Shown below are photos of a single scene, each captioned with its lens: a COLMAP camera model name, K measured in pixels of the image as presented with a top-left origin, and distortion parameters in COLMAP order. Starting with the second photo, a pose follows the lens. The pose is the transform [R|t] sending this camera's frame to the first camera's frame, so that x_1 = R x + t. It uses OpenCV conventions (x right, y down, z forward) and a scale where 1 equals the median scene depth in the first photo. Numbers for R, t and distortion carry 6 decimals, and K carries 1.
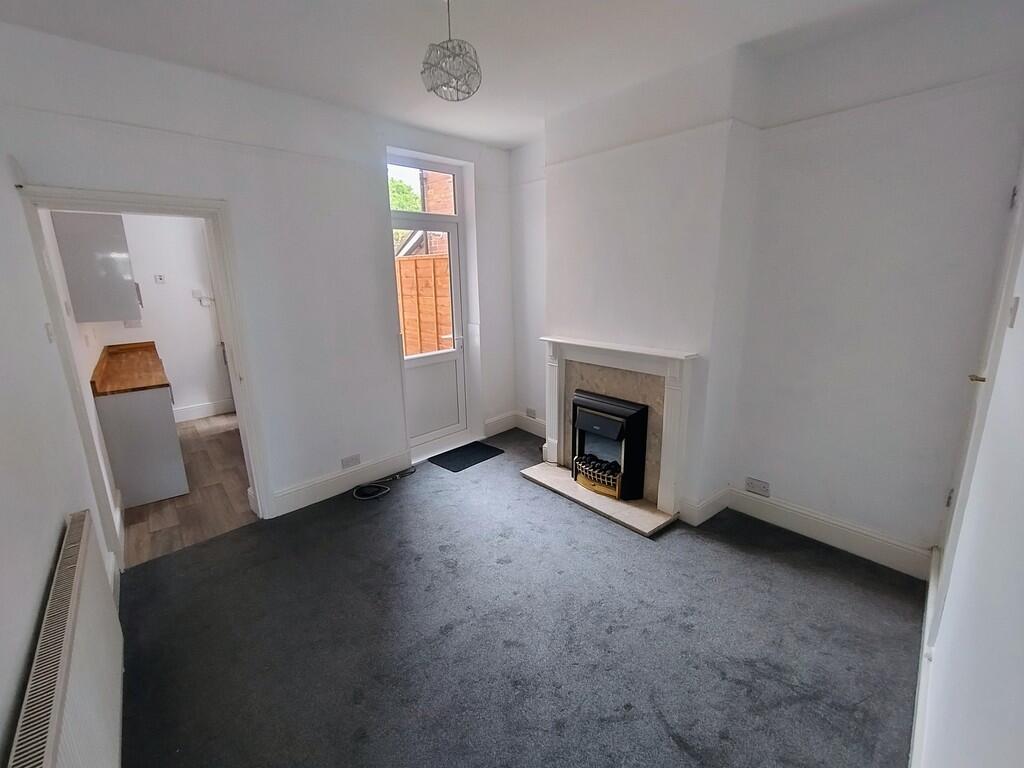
lens RADIAL K [[464.4, 0, 512.0], [0, 464.4, 384.0], [0, 0, 1]] dist [-0.002454, 0.000549]
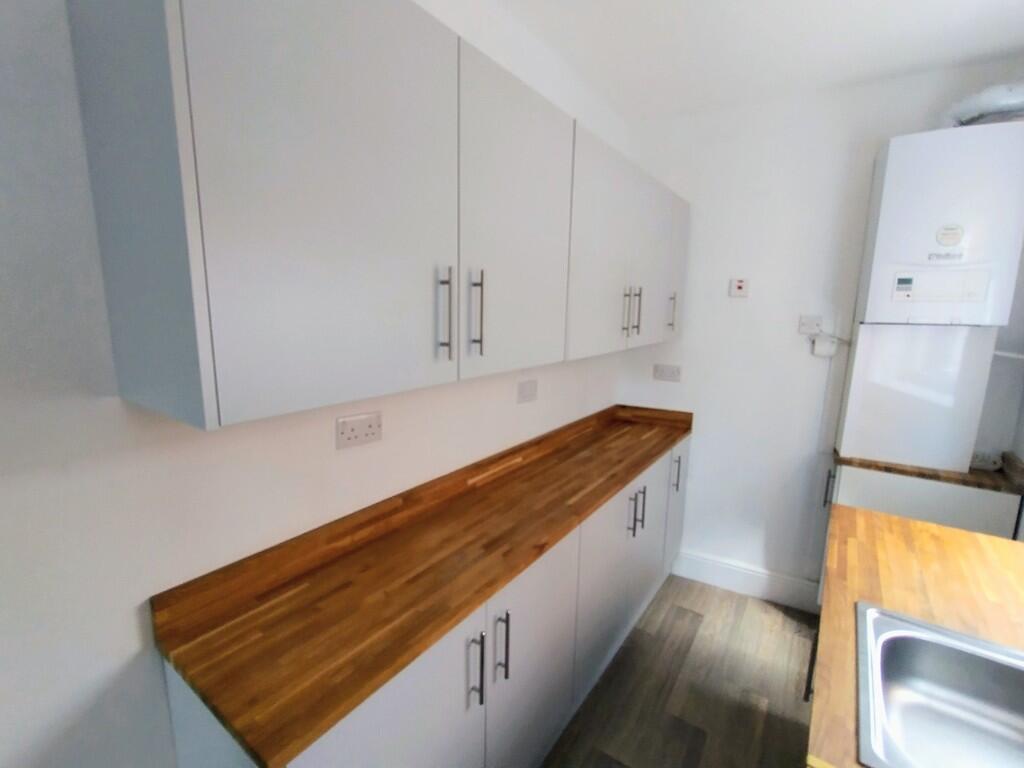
lens RADIAL K [[464.4, 0, 512.0], [0, 464.4, 384.0], [0, 0, 1]] dist [-0.002454, 0.000549]
pose [[0.265648, 0.189371, -0.945288, -0.357800], [-0.244089, 0.961782, 0.124081, -0.134380], [0.932658, 0.197773, 0.301719, 0.656794]]
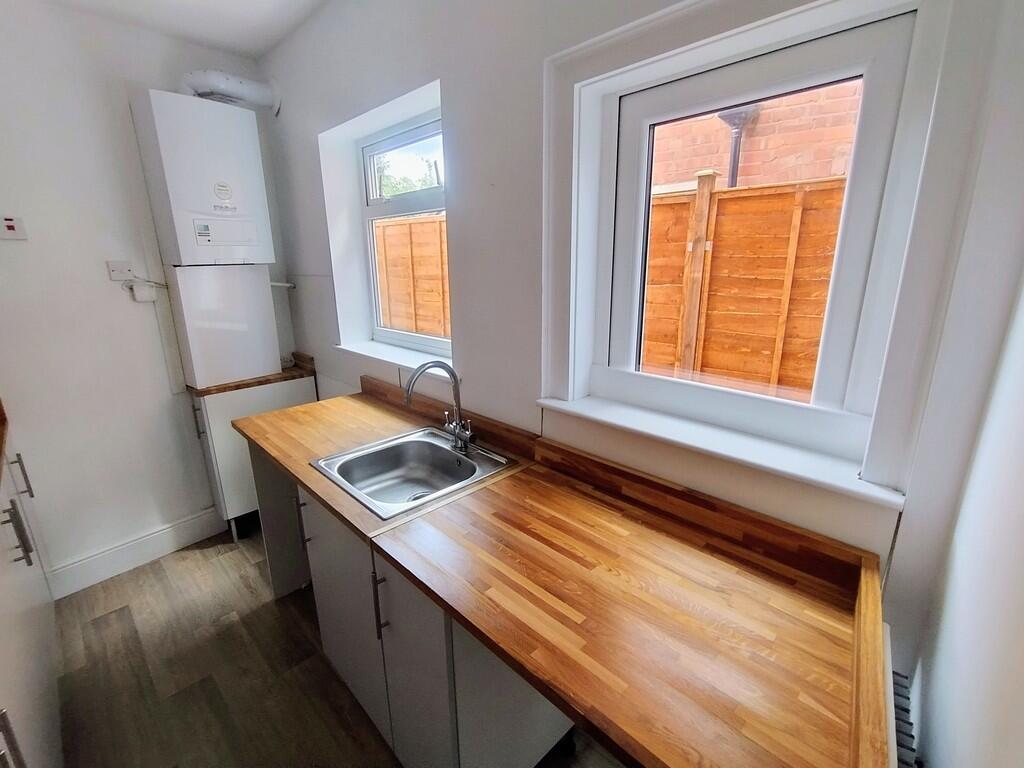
lens RADIAL K [[464.4, 0, 512.0], [0, 464.4, 384.0], [0, 0, 1]] dist [-0.002454, 0.000549]
pose [[0.993872, -0.015221, 0.109485, -0.401049], [0.012235, 0.999536, 0.027898, -0.107351], [-0.109859, -0.026387, 0.993597, 0.580664]]
